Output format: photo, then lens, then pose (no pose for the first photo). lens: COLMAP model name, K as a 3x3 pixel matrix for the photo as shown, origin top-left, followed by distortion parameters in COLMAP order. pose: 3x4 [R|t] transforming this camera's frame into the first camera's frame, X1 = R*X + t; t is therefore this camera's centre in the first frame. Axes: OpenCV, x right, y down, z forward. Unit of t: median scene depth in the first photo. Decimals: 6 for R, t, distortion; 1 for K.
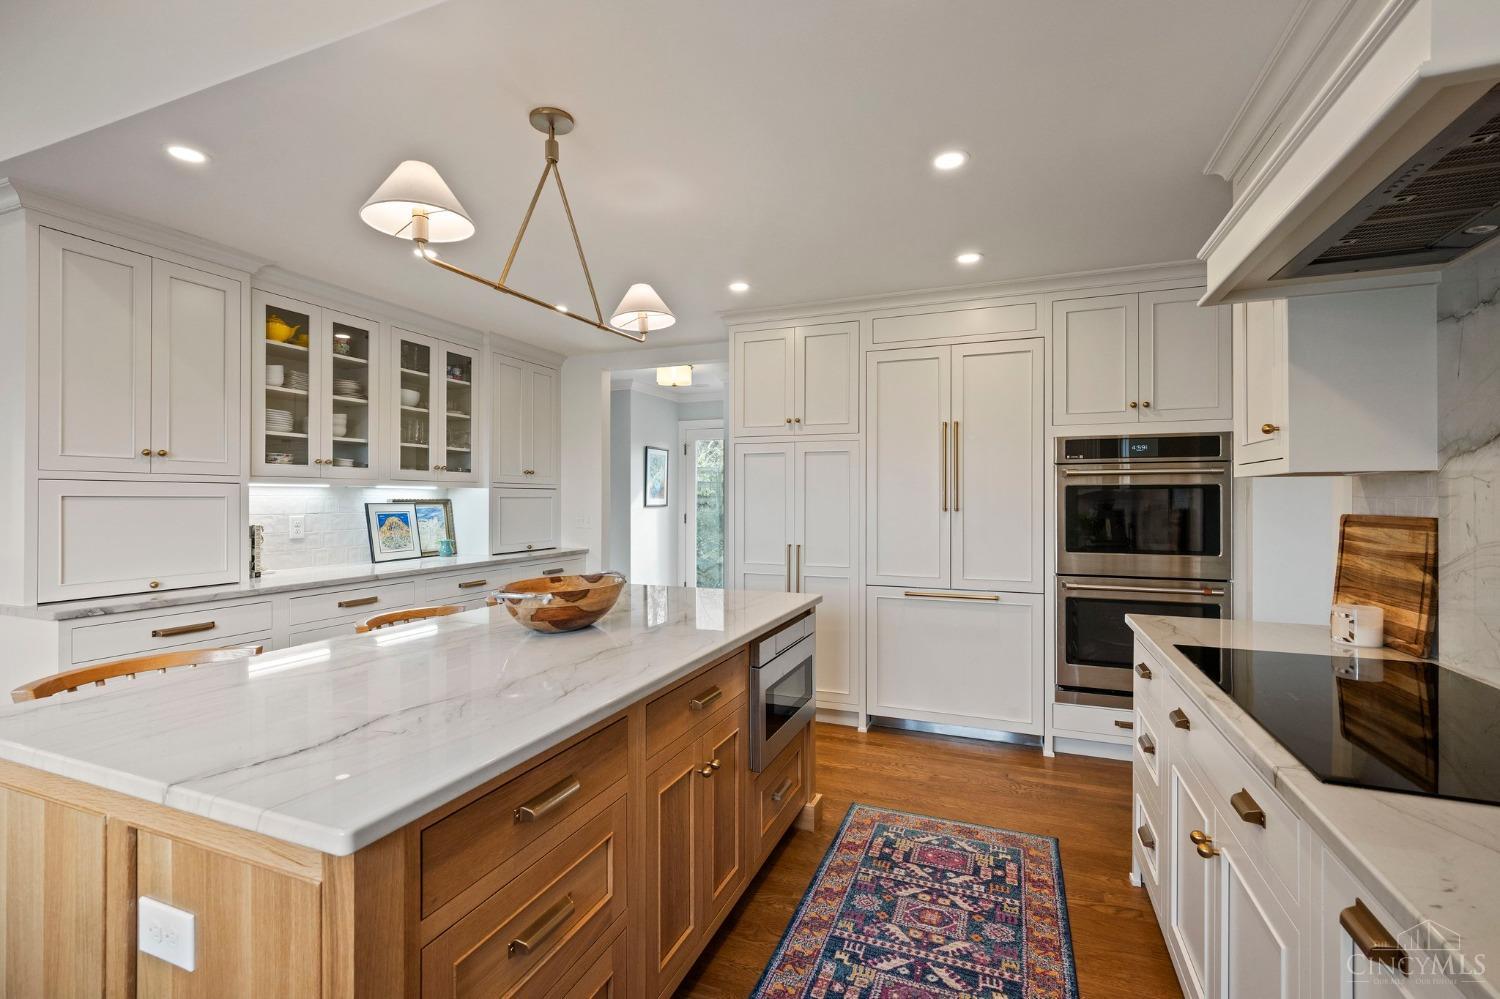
lens RADIAL K [[661.4, 0, 750.0], [0, 661.4, 499.5], [0, 0, 1]] dist [-0.000483, -0.000062]
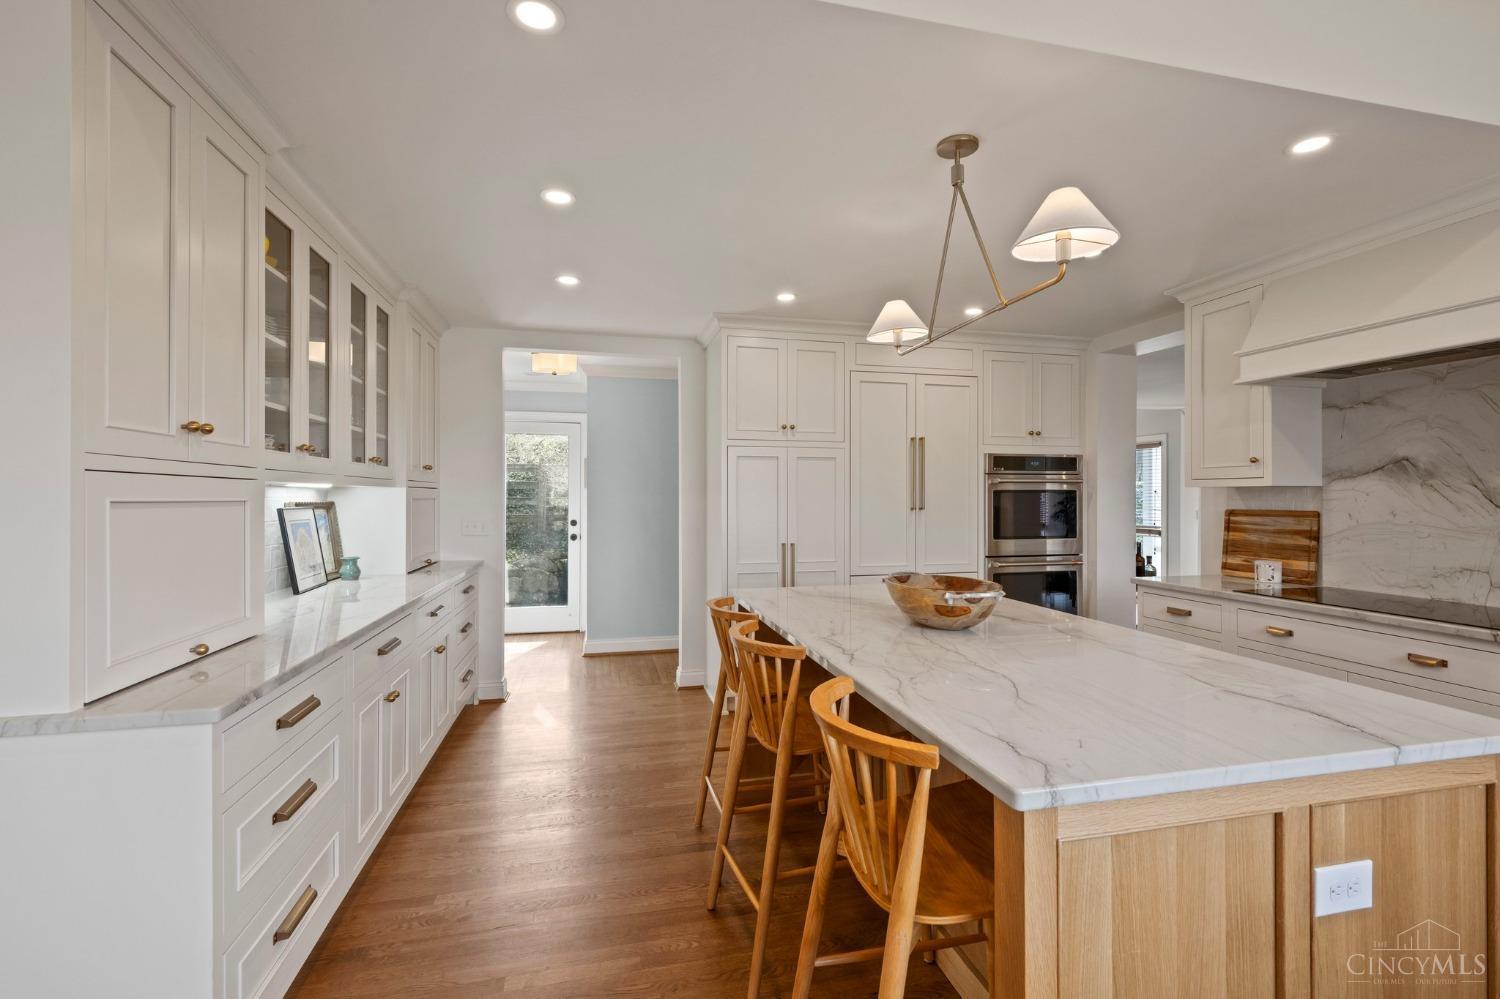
lens RADIAL K [[657.8, 0, 747.0], [0, 657.8, 499.4], [0, 0, 1]] dist [-0.001040, 0.000571]
pose [[0.822009, -0.002933, 0.569466, -0.711050], [0.001313, 0.999994, 0.003255, -0.006821], [-0.569472, -0.001928, 0.822008, 0.195095]]
